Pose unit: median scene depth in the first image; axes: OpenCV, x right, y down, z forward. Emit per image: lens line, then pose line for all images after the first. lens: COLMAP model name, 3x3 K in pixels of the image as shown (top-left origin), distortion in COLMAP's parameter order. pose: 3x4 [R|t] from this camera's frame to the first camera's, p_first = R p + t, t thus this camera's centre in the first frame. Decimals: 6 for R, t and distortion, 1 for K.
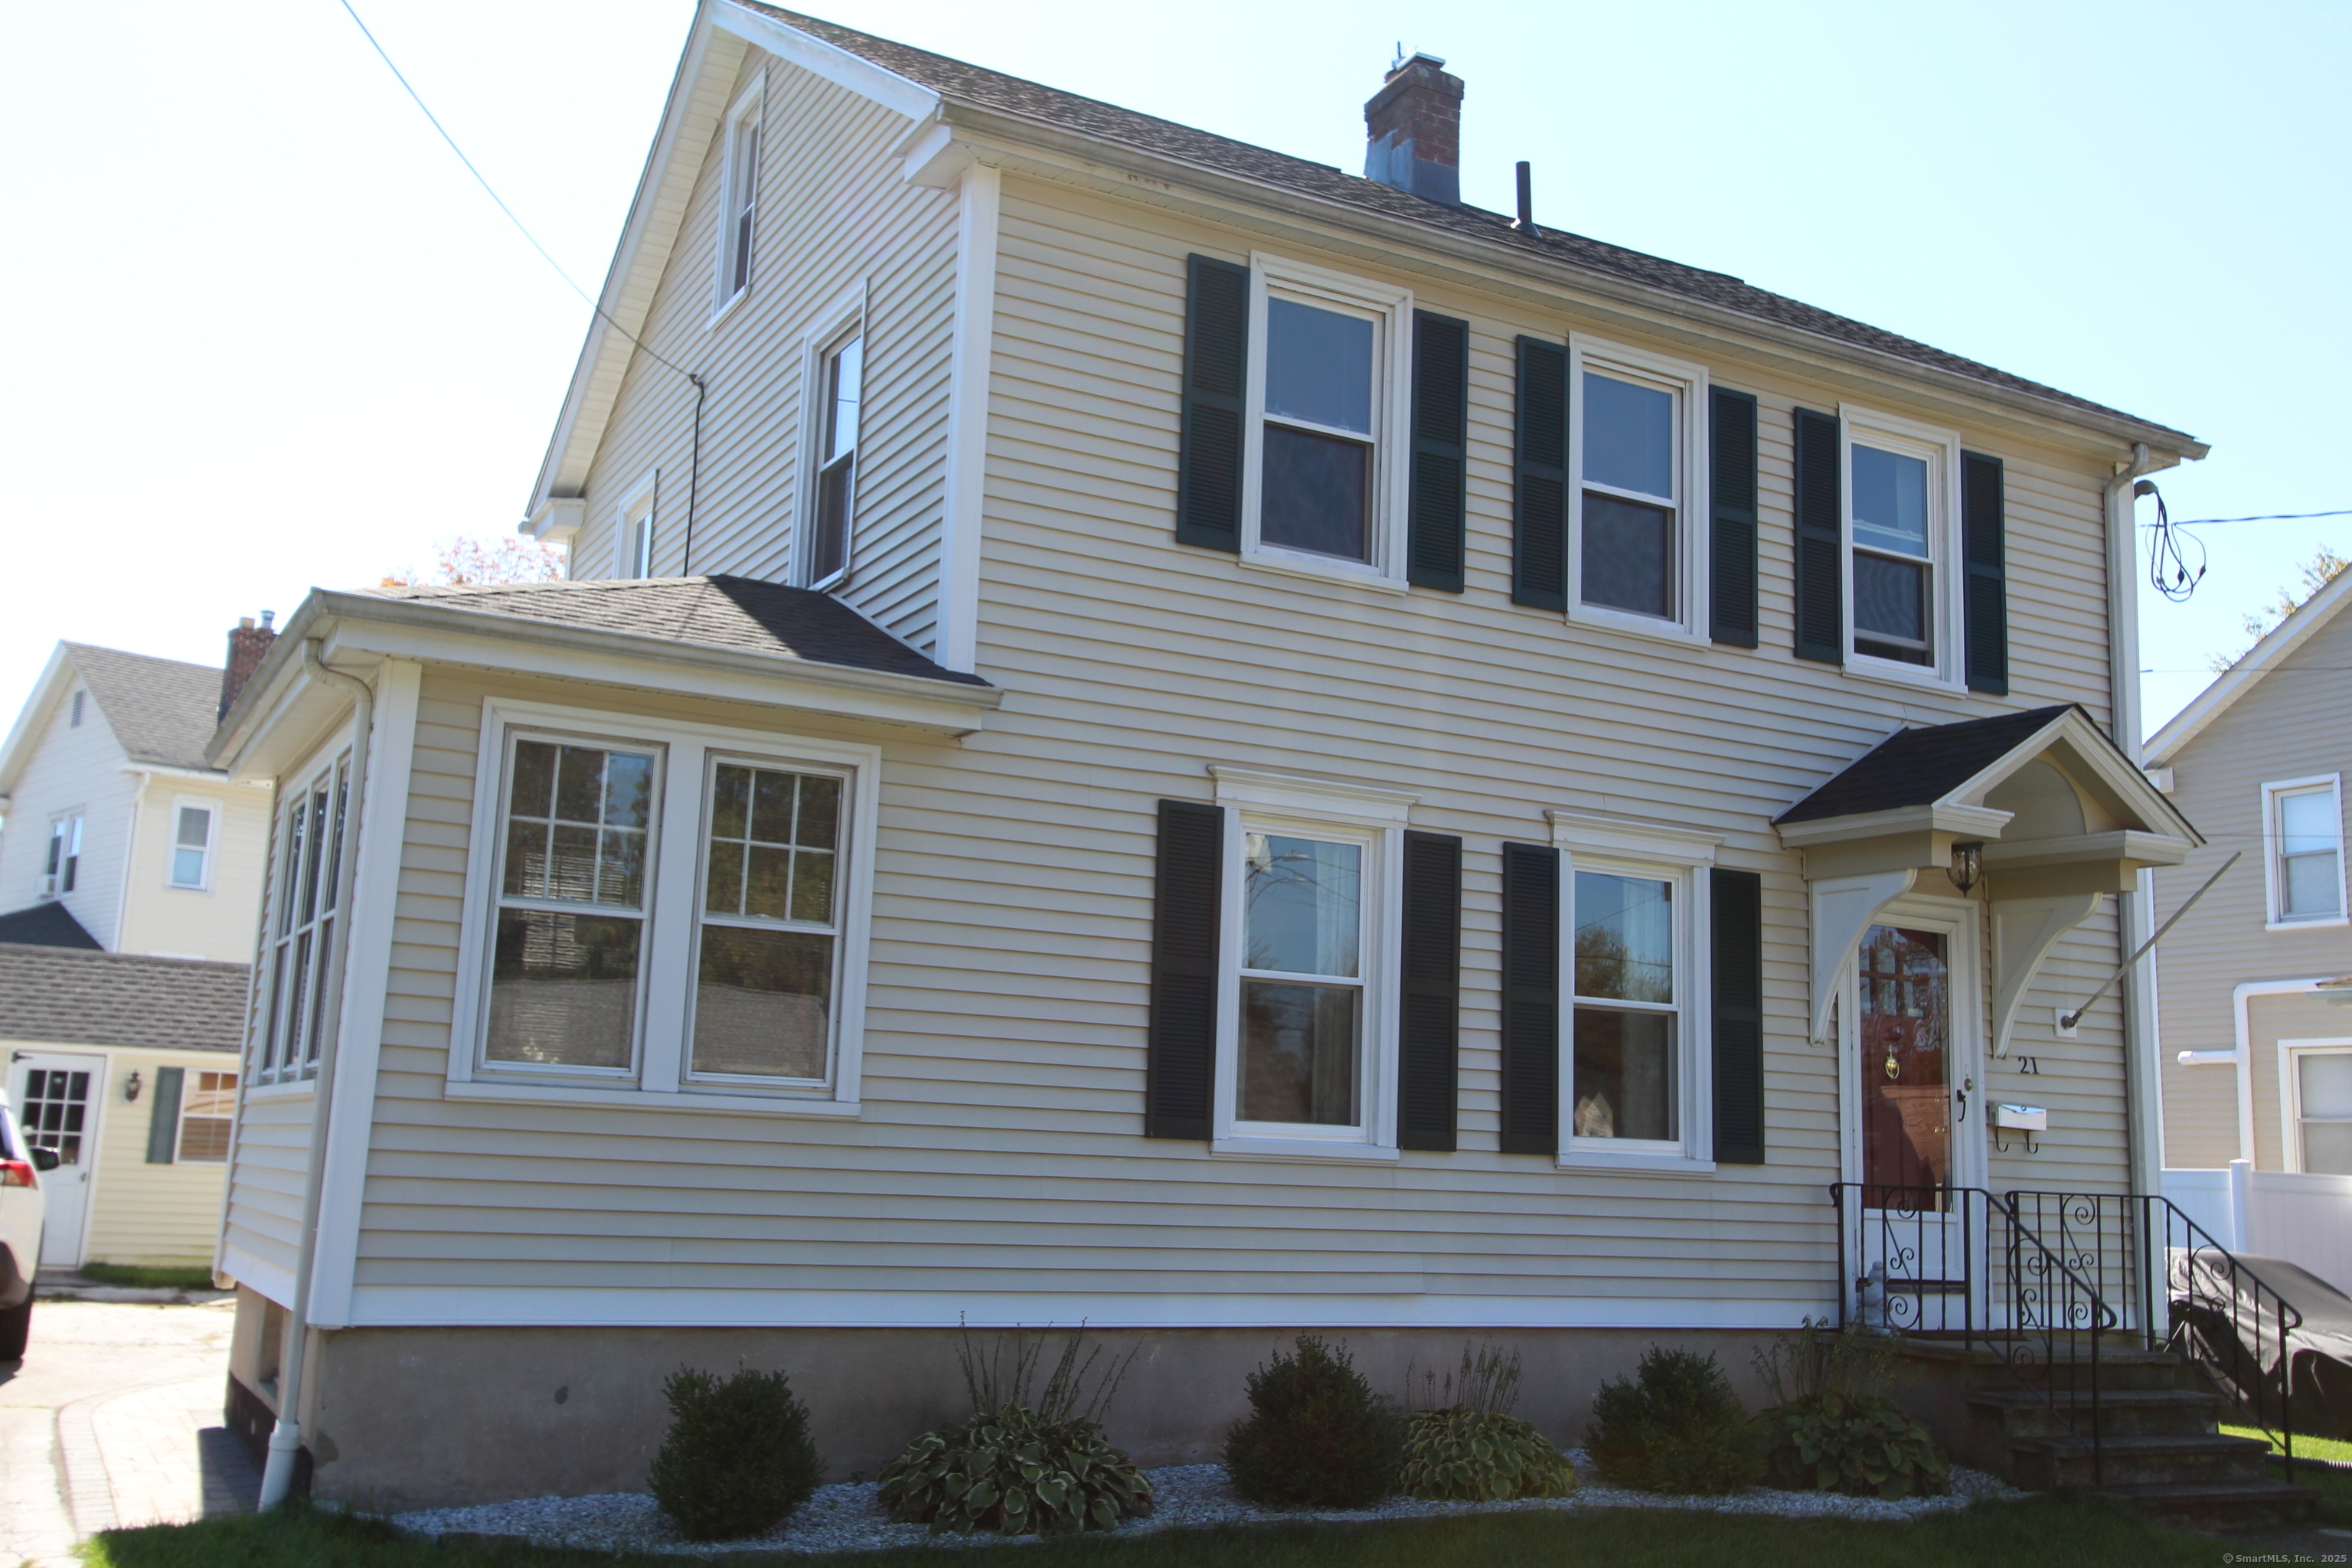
lens RADIAL K [[2219.9, 0, 1169.1], [0, 2219.9, 777.2], [0, 0, 1]] dist [0.012531, 0.000000]
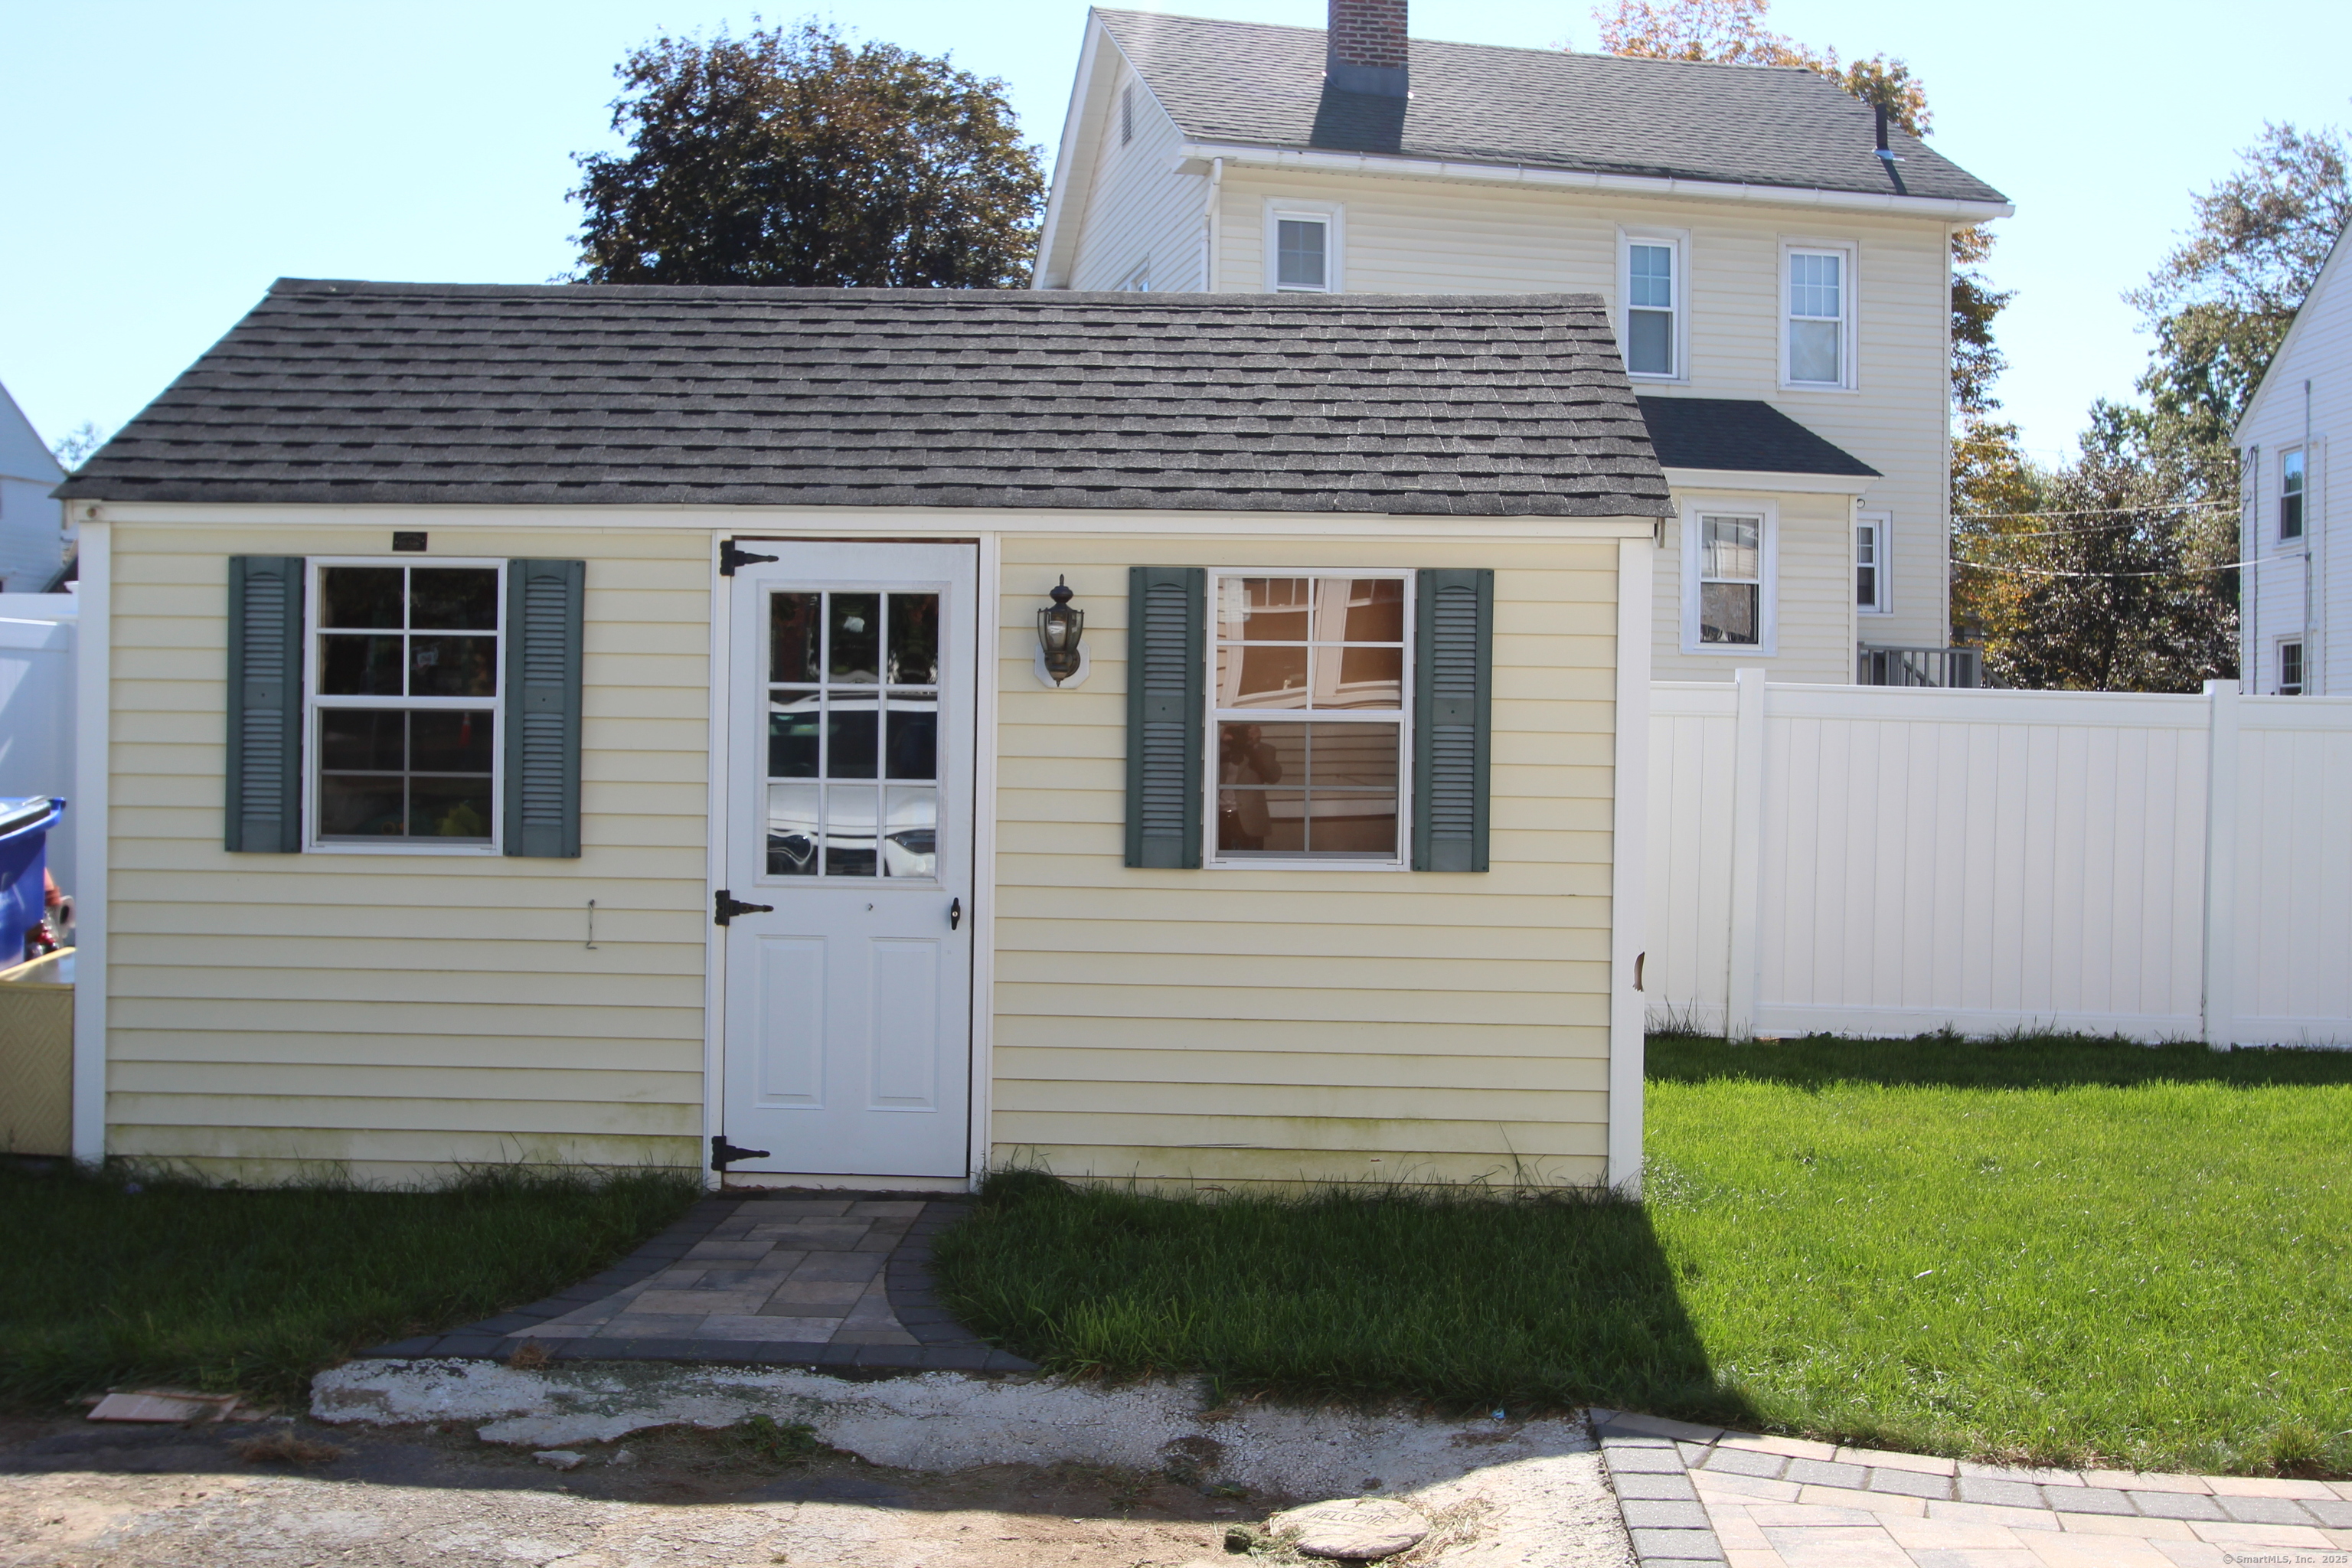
lens RADIAL K [[2192.0, 0, 1170.7], [0, 2192.0, 770.3], [0, 0, 1]] dist [-0.000728, 0.000000]
pose [[0.869796, -0.031587, -0.492399, -0.295295], [0.113353, 0.984049, 0.137107, 0.116268], [0.480214, -0.175070, 0.859503, 0.727982]]
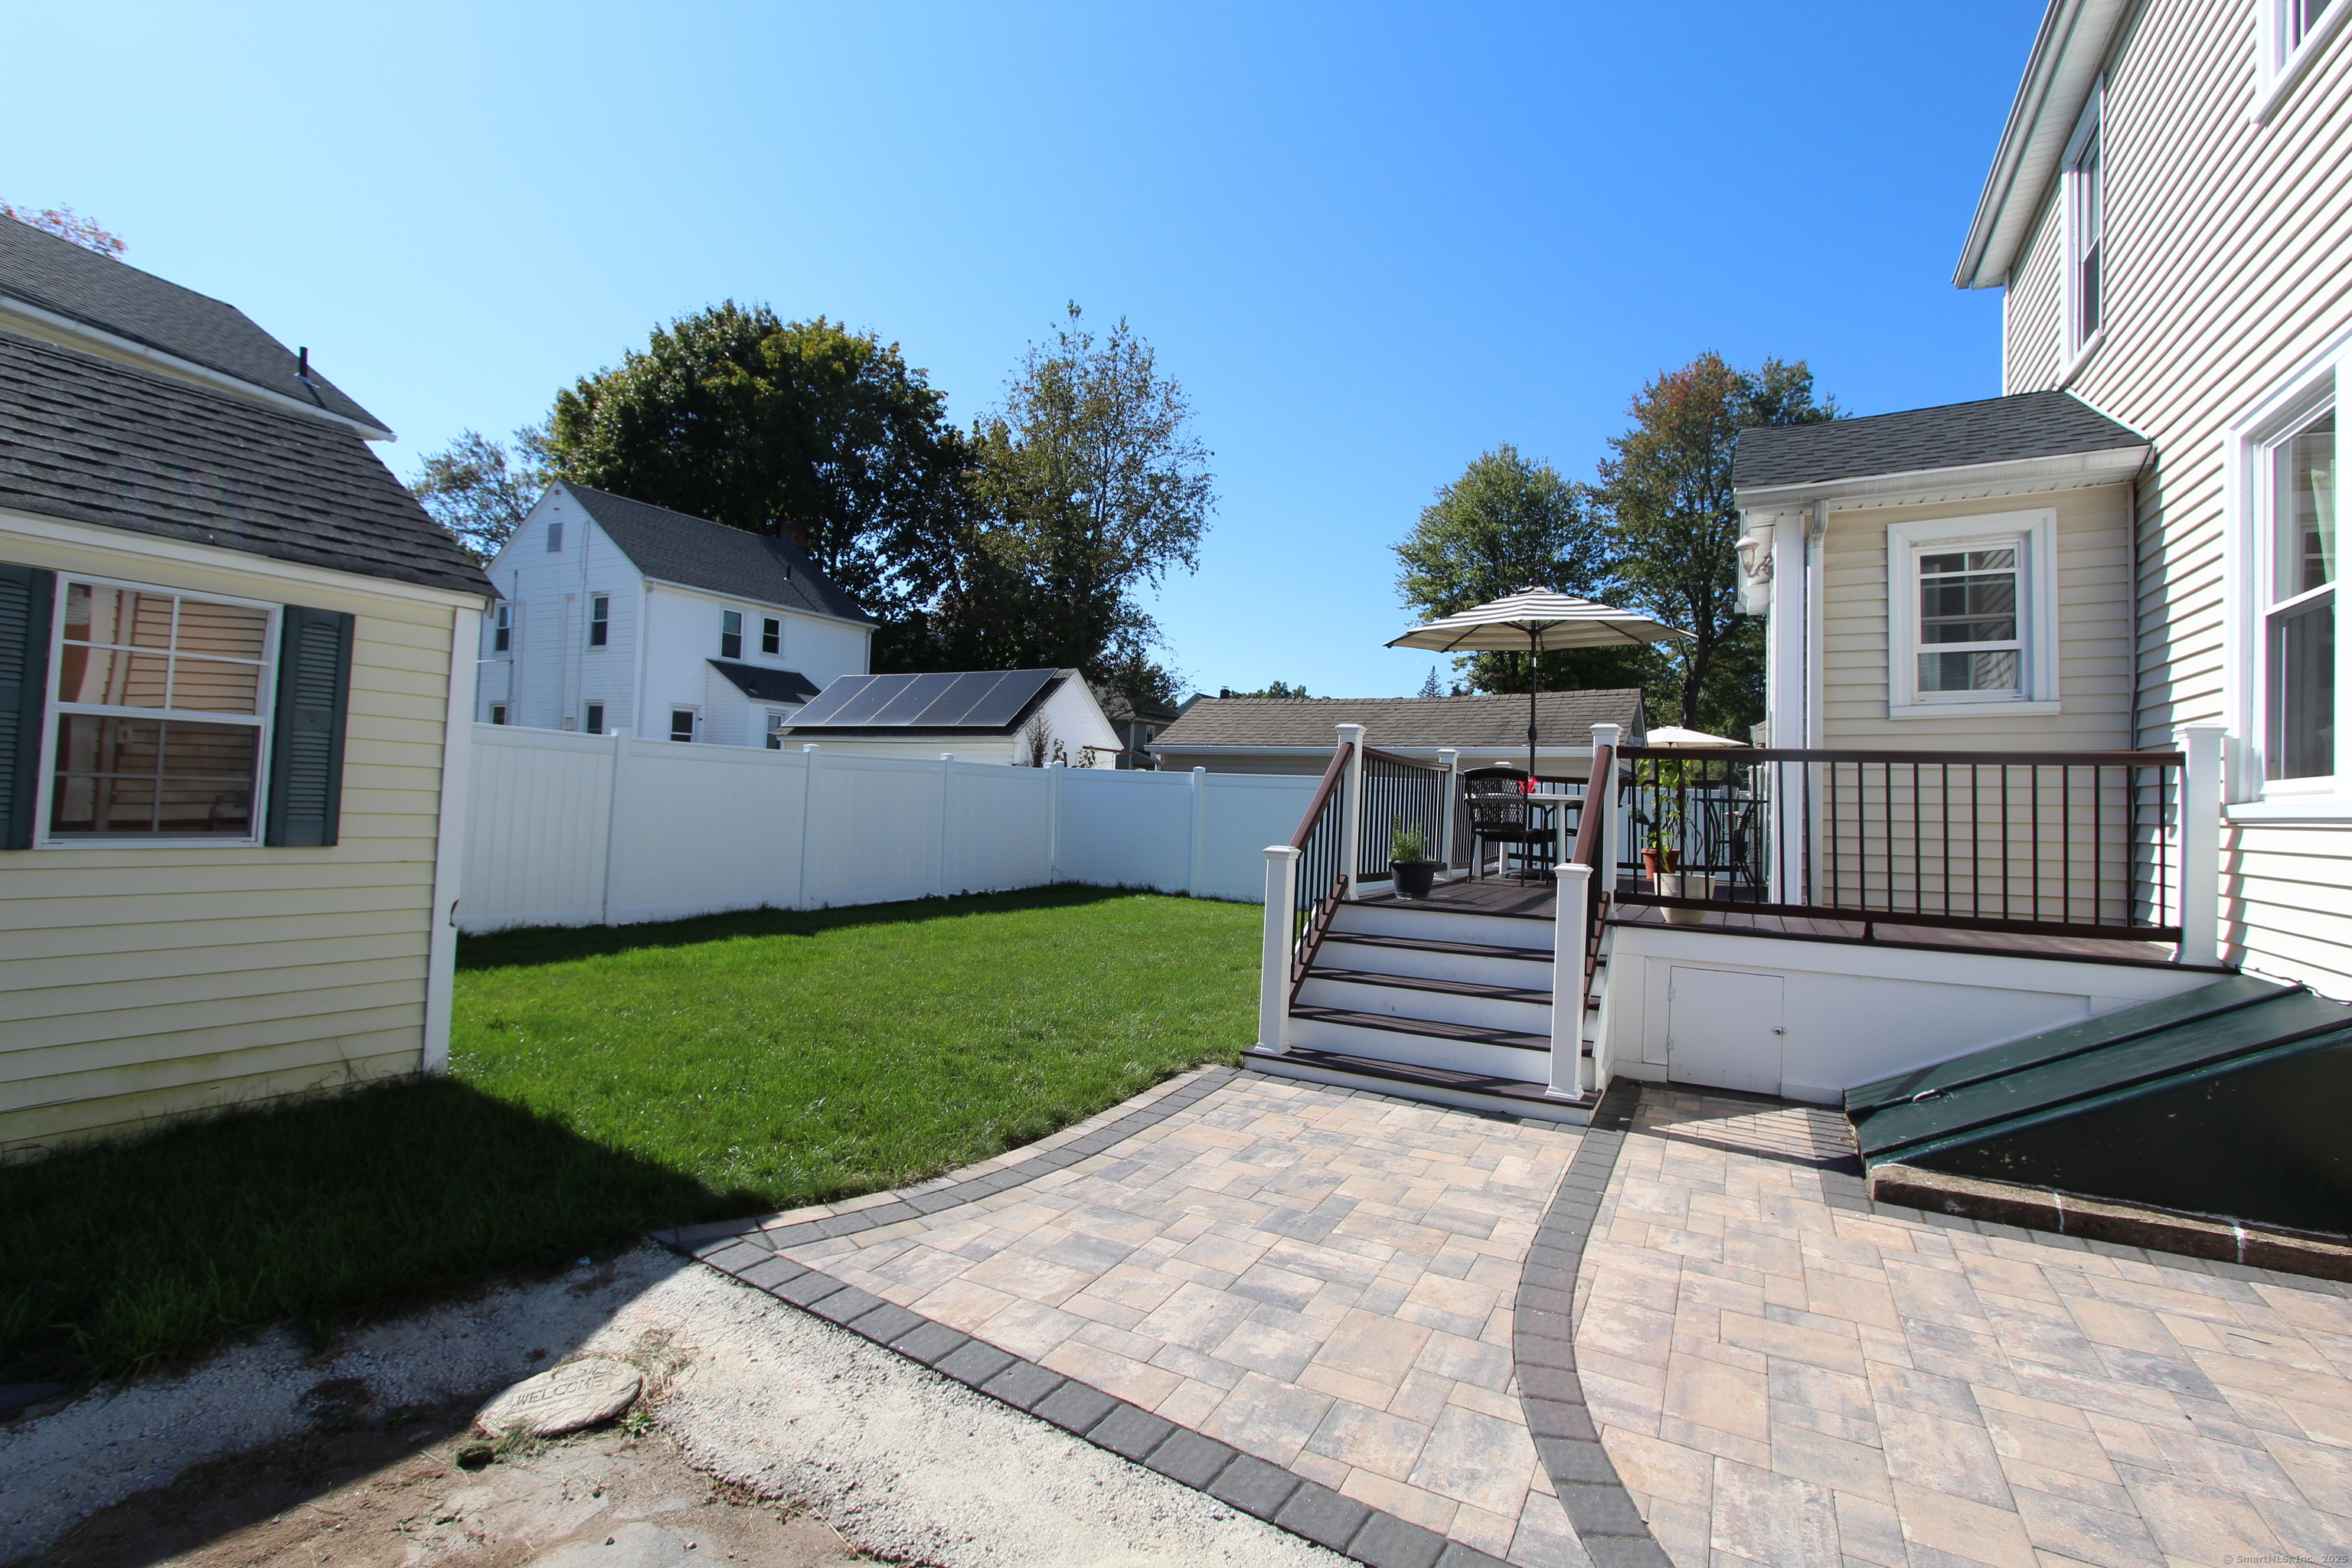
lens RADIAL K [[1079.8, 0, 1158.9], [0, 1079.8, 766.8], [0, 0, 1]] dist [-0.019541, 0.002219]
pose [[0.842246, 0.009530, 0.539009, -0.395366], [-0.100121, 0.985214, 0.139028, 0.121695], [-0.529714, -0.171062, 0.830747, 0.776621]]
